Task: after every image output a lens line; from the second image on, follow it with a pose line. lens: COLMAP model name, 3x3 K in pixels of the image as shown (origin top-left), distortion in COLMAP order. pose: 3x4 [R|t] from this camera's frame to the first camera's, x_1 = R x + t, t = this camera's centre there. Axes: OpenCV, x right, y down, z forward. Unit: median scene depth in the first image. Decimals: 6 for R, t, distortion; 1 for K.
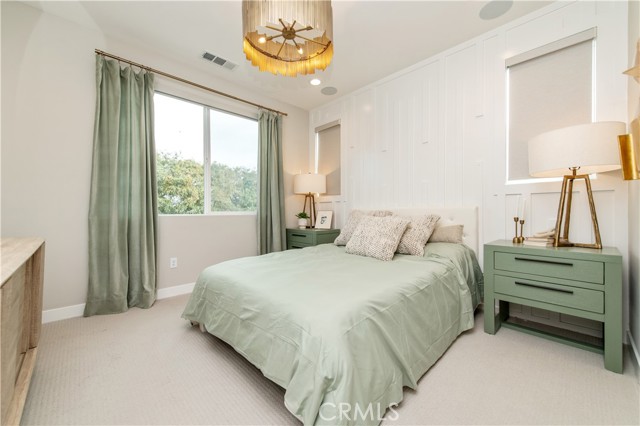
lens RADIAL K [[251.3, 0, 325.3], [0, 251.3, 213.0], [0, 0, 1]] dist [0.009132, -0.002733]
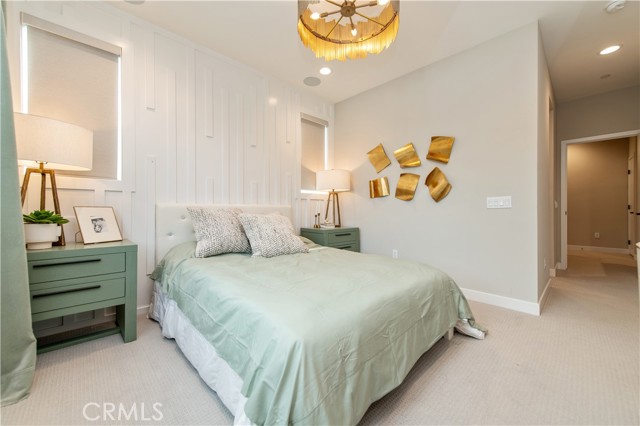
lens RADIAL K [[251.3, 0, 325.2], [0, 251.3, 209.5], [0, 0, 1]] dist [0.009132, -0.002733]
pose [[-0.031442, 0.003985, 0.999498, -0.524902], [0.000654, 0.999992, -0.003966, -0.001314], [-0.999505, 0.000529, -0.031444, 0.547167]]
